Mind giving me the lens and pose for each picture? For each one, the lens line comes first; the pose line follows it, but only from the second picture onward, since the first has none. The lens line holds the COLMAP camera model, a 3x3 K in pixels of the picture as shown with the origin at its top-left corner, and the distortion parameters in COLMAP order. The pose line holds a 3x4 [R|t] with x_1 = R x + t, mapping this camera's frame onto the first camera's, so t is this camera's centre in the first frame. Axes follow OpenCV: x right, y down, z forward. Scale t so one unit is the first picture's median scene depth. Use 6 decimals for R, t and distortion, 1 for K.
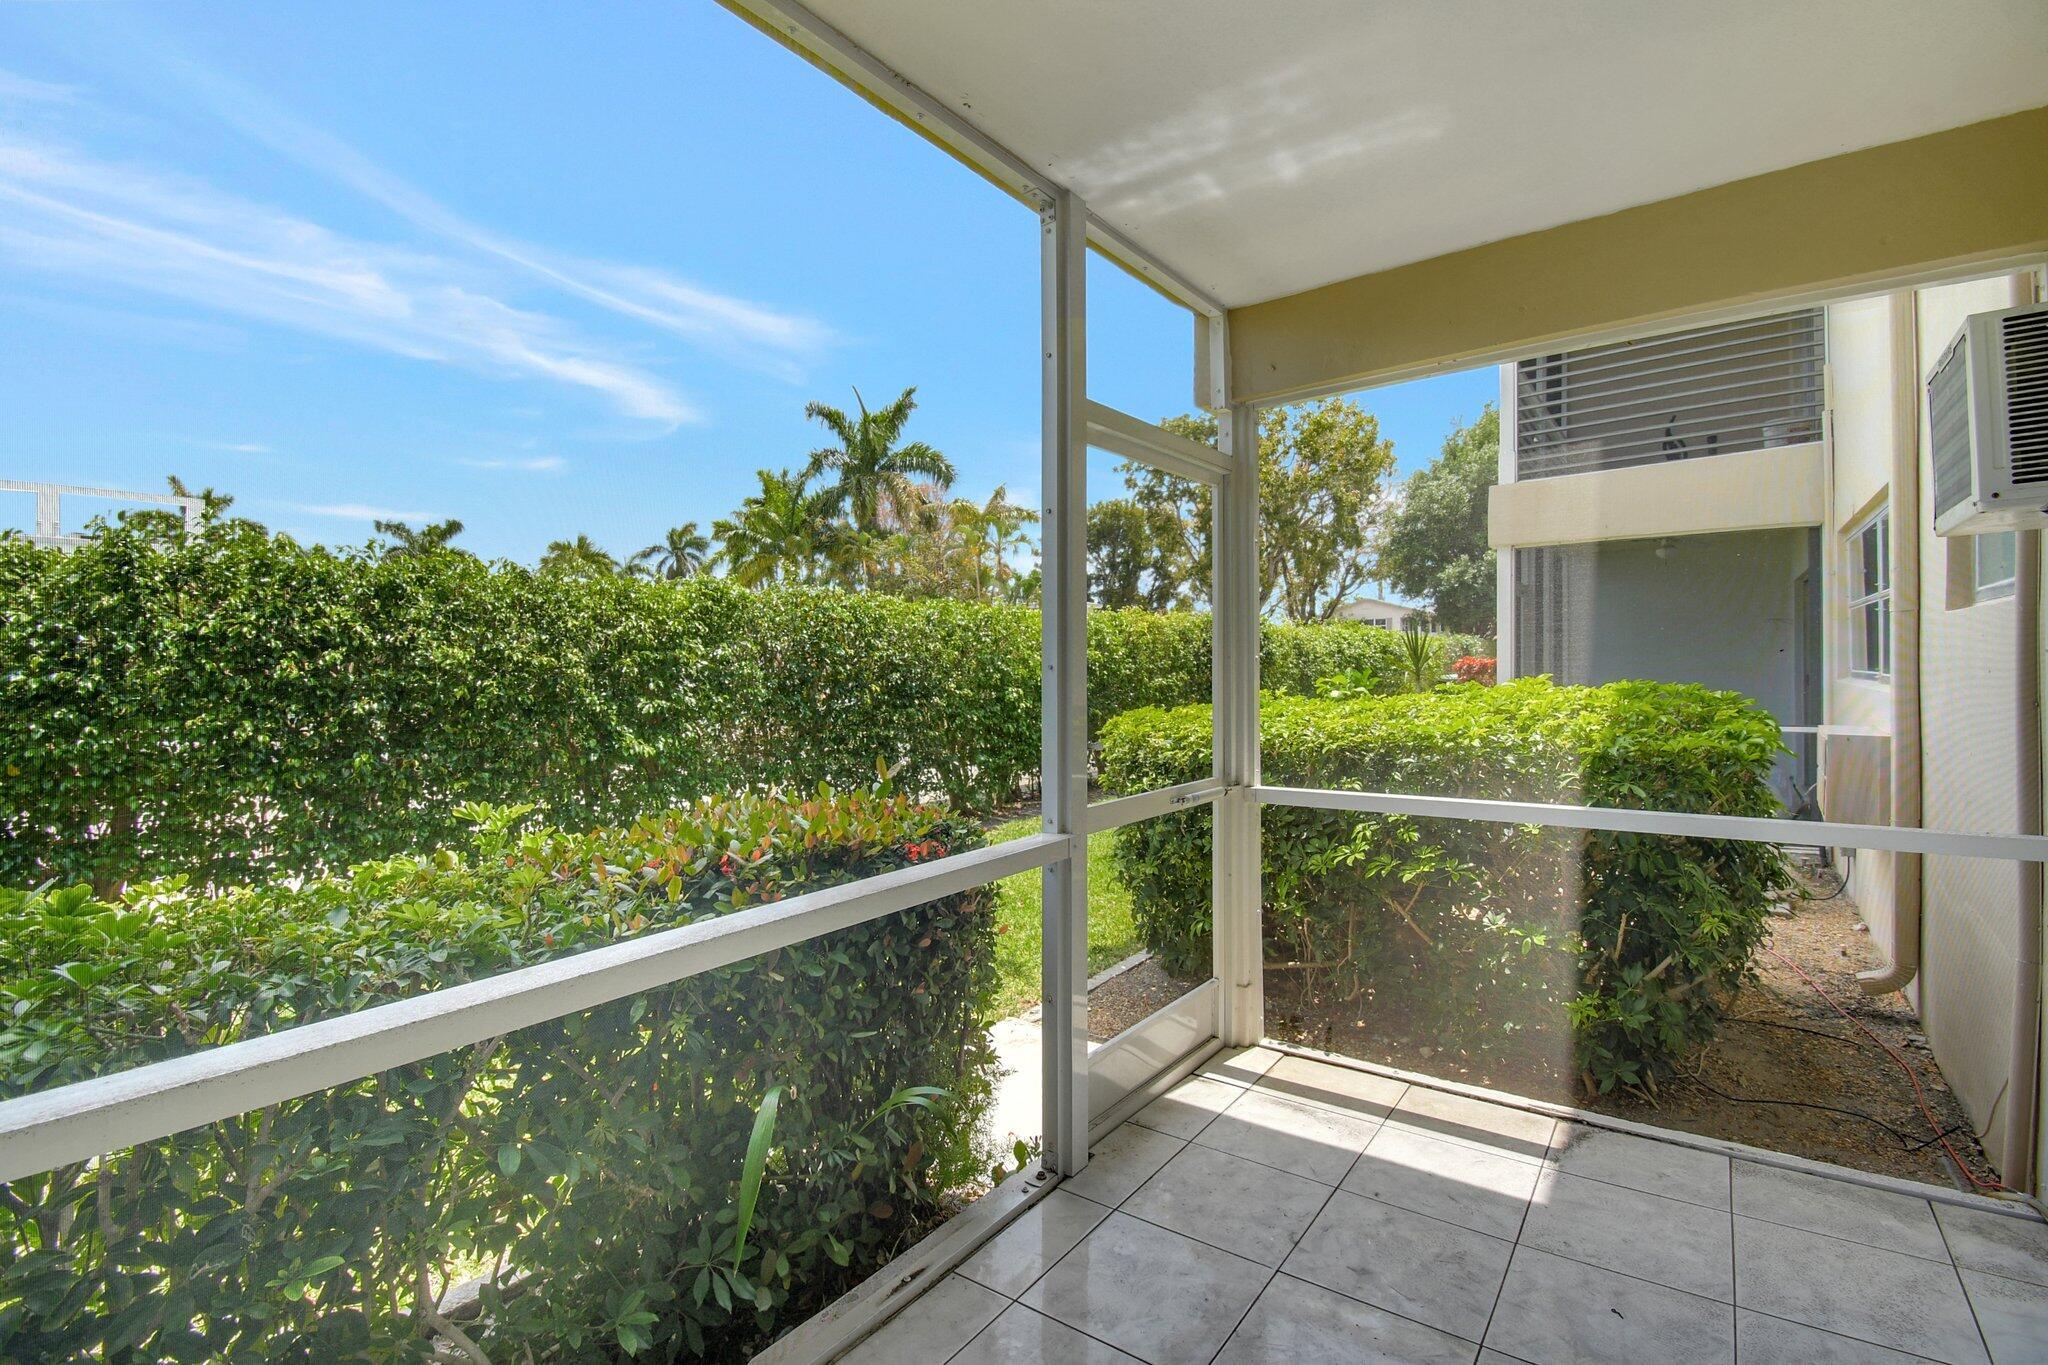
lens RADIAL K [[911.0, 0, 1020.1], [0, 911.0, 675.9], [0, 0, 1]] dist [0.001732, -0.015390]
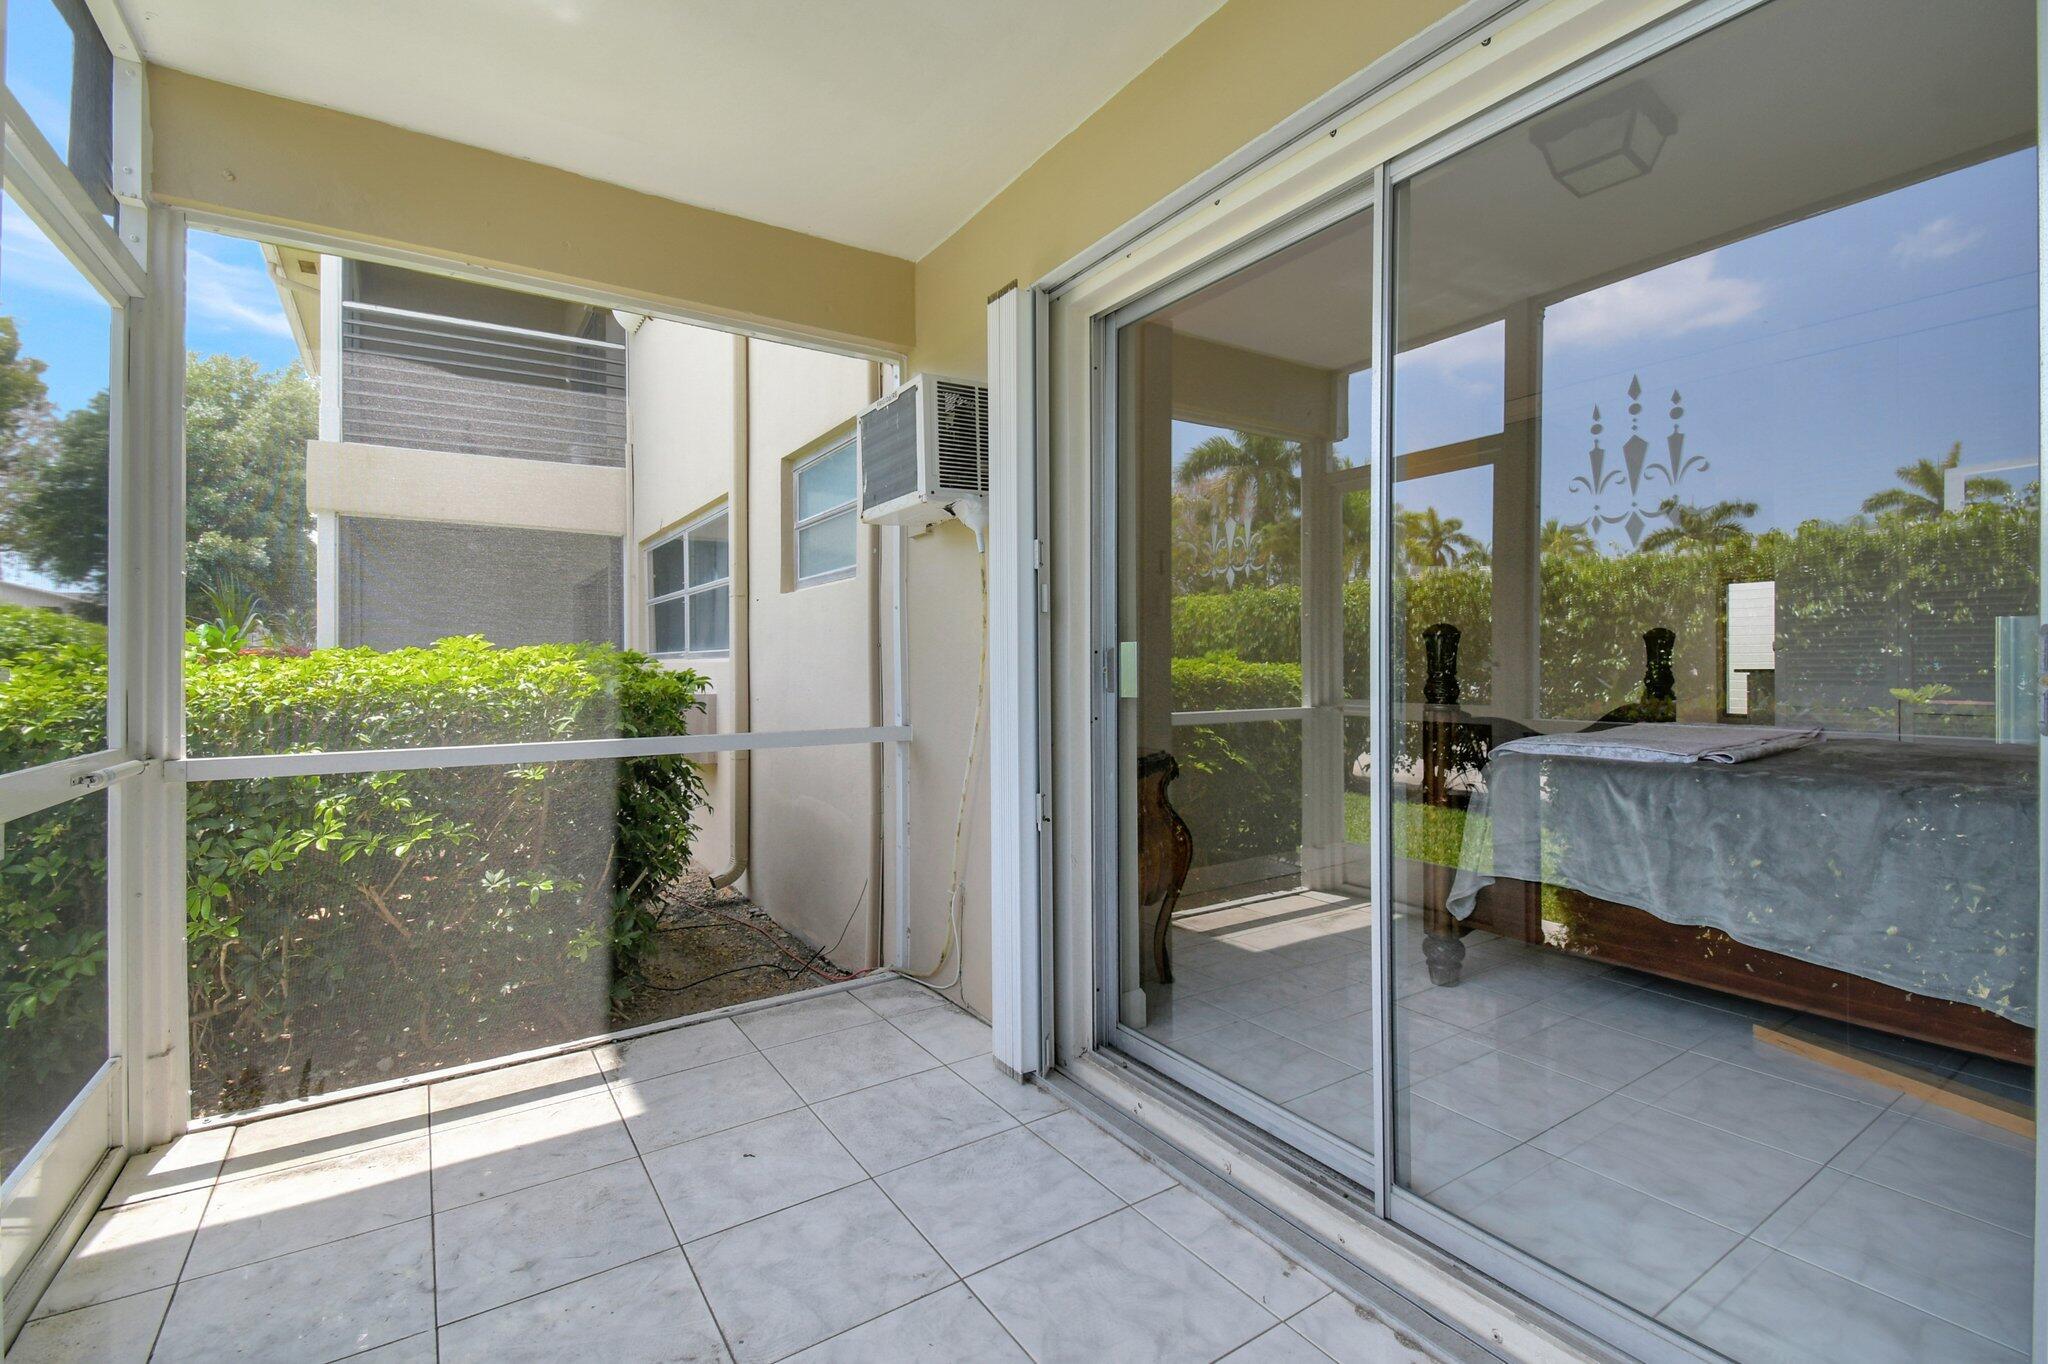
lens RADIAL K [[911.0, 0, 1020.1], [0, 911.0, 675.4], [0, 0, 1]] dist [0.001732, -0.015390]
pose [[0.311576, 0.012283, 0.950142, -0.195263], [0.005694, 0.999874, -0.014793, 0.072473], [-0.950204, 0.010019, 0.311467, 0.183693]]
